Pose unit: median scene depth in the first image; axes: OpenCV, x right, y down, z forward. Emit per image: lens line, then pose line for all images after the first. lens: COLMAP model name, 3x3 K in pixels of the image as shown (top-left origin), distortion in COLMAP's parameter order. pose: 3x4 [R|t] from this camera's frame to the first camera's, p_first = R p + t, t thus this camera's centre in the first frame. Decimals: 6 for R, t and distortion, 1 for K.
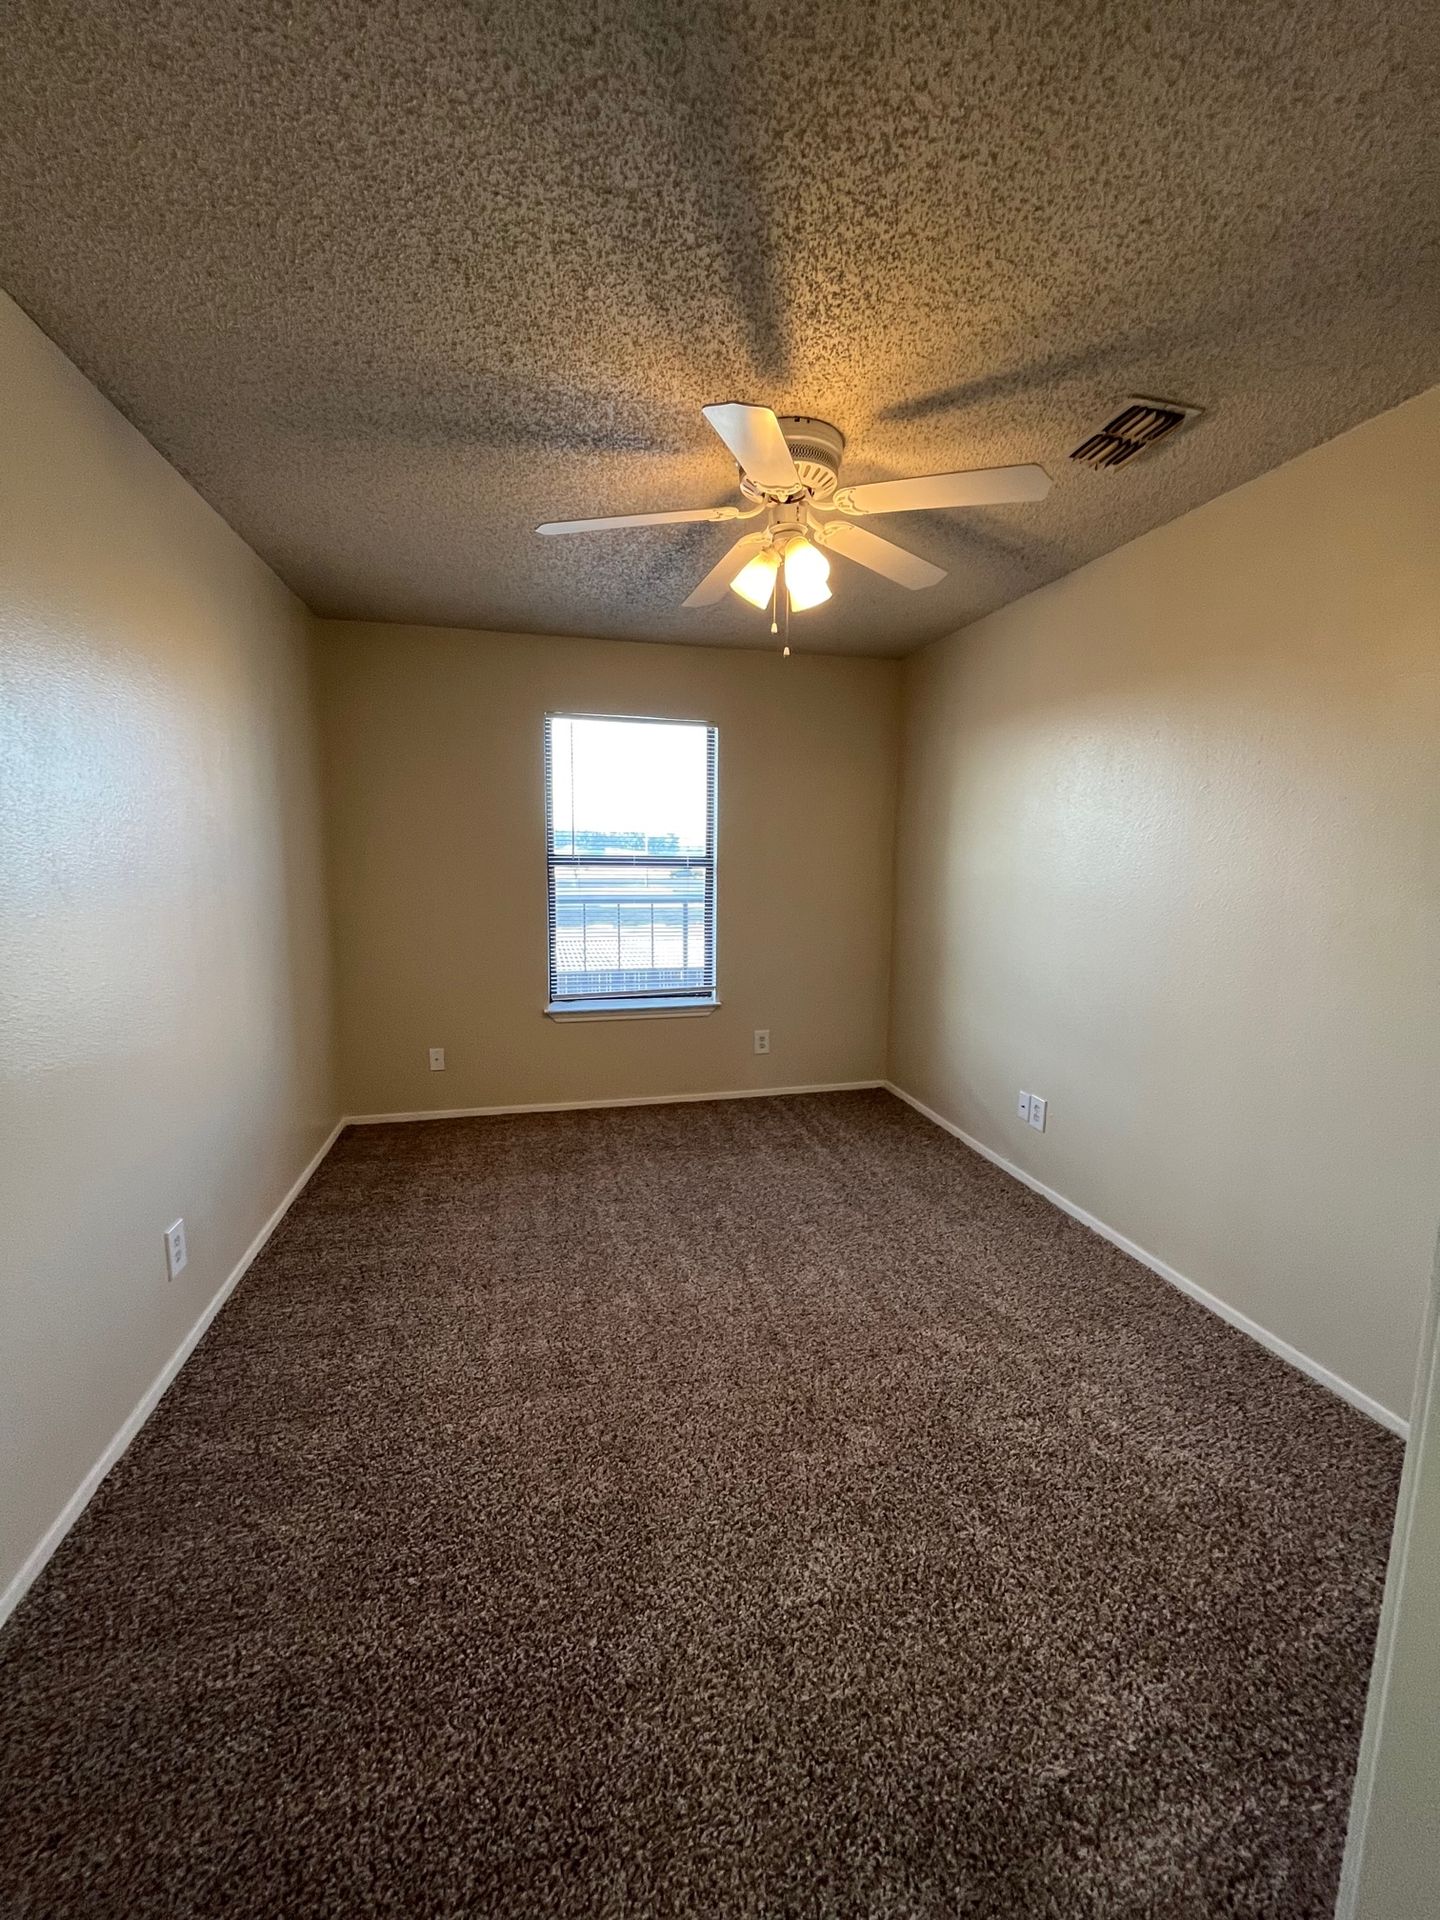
lens RADIAL K [[763.7, 0, 730.2], [0, 763.7, 954.5], [0, 0, 1]] dist [-0.000218, 0.000061]
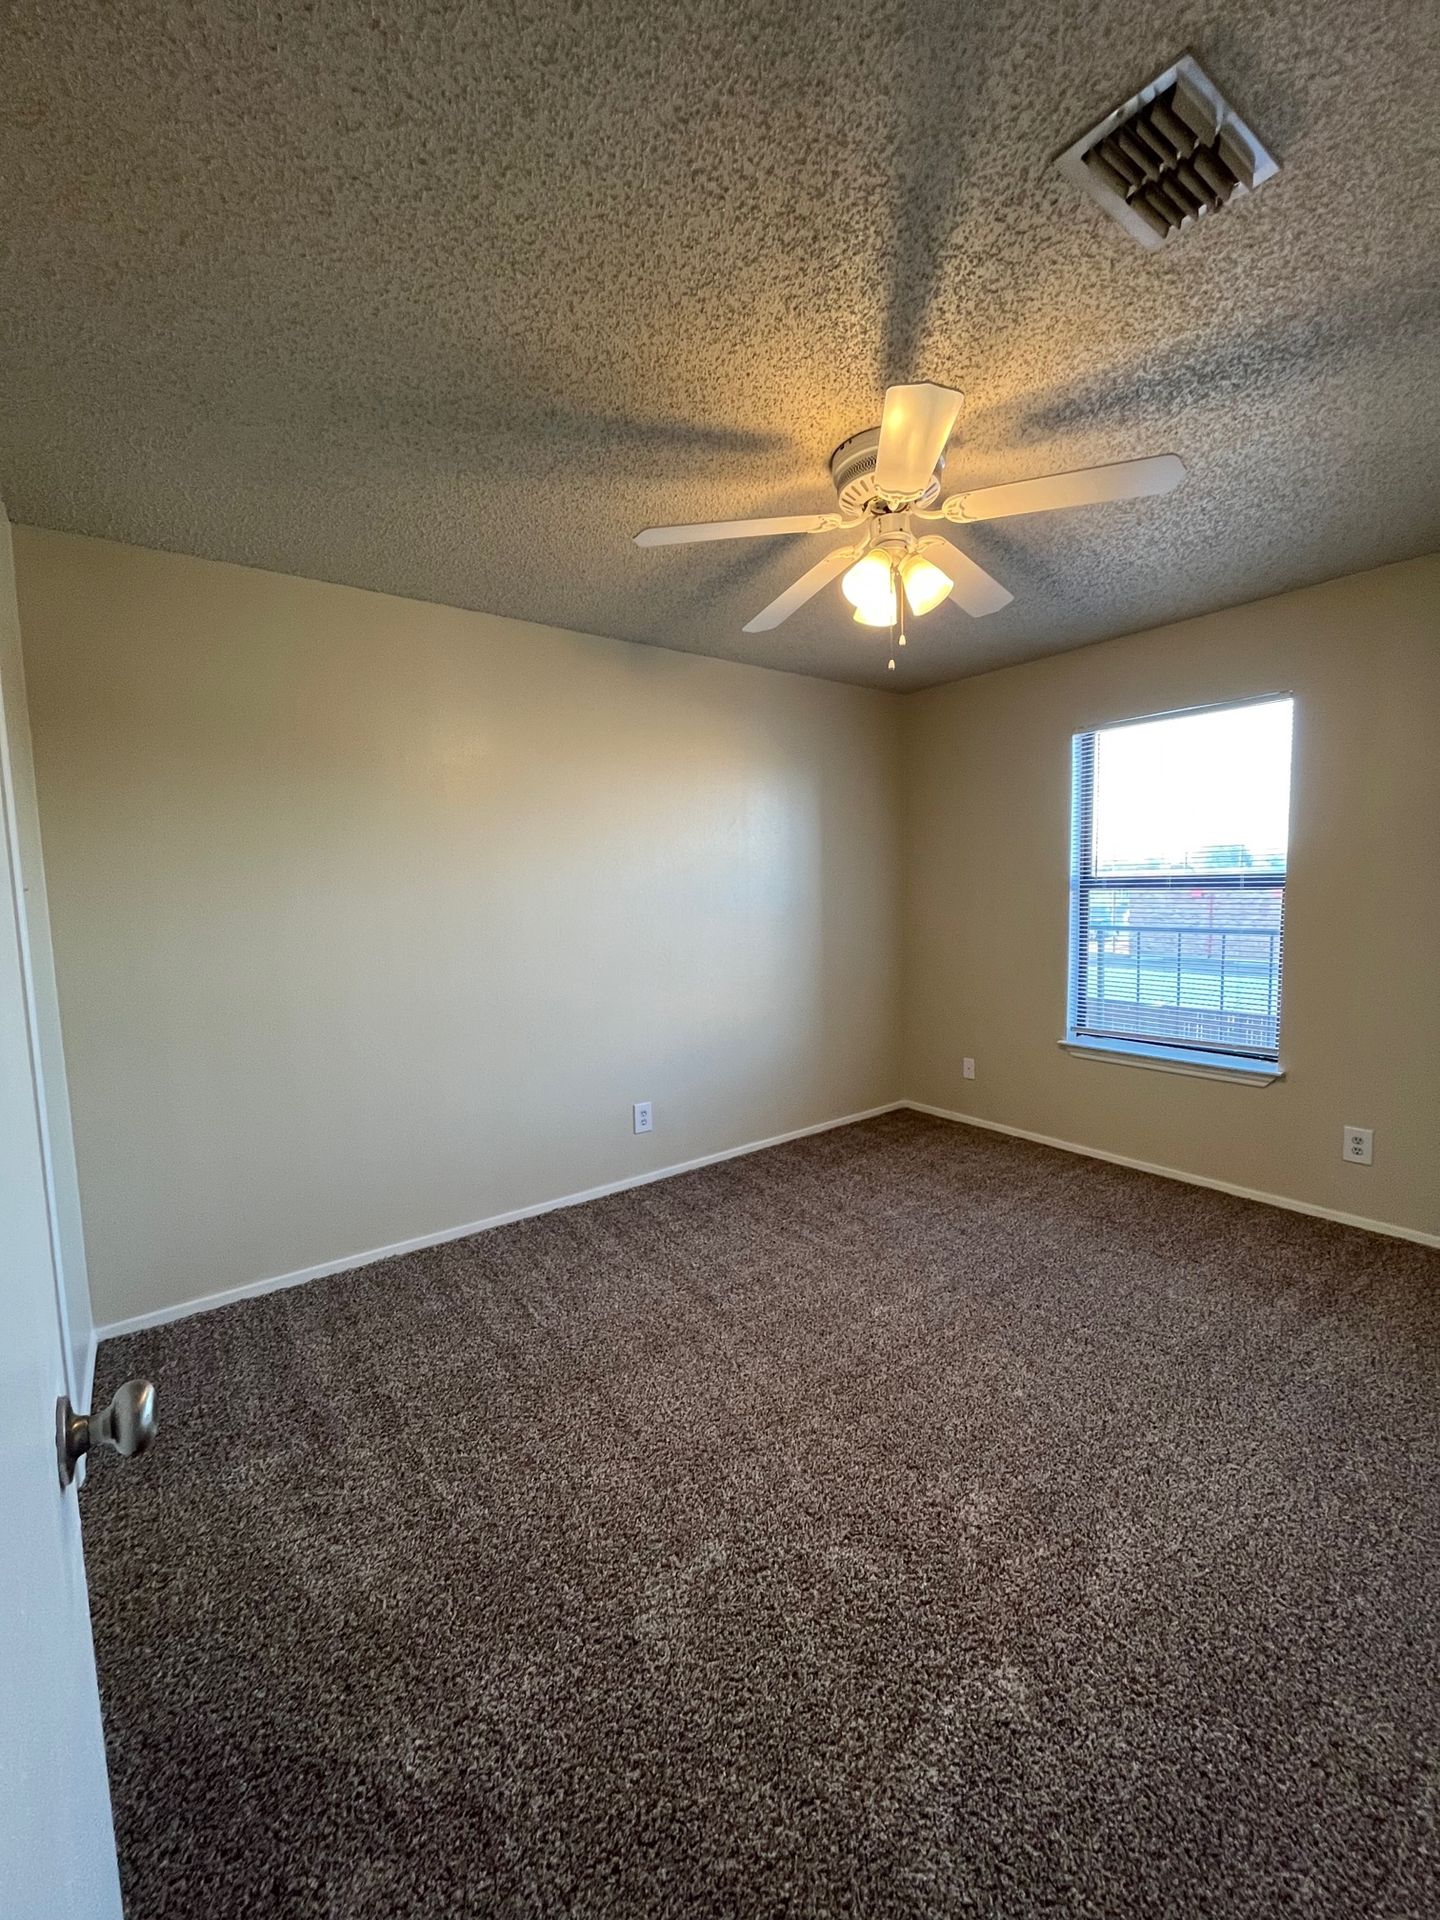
lens RADIAL K [[763.7, 0, 730.2], [0, 763.7, 954.5], [0, 0, 1]] dist [-0.000218, 0.000061]
pose [[0.403153, 0.059677, -0.913185, 0.462867], [-0.090857, 0.995551, 0.024948, -0.020834], [0.910611, 0.072911, 0.406781, 0.235467]]
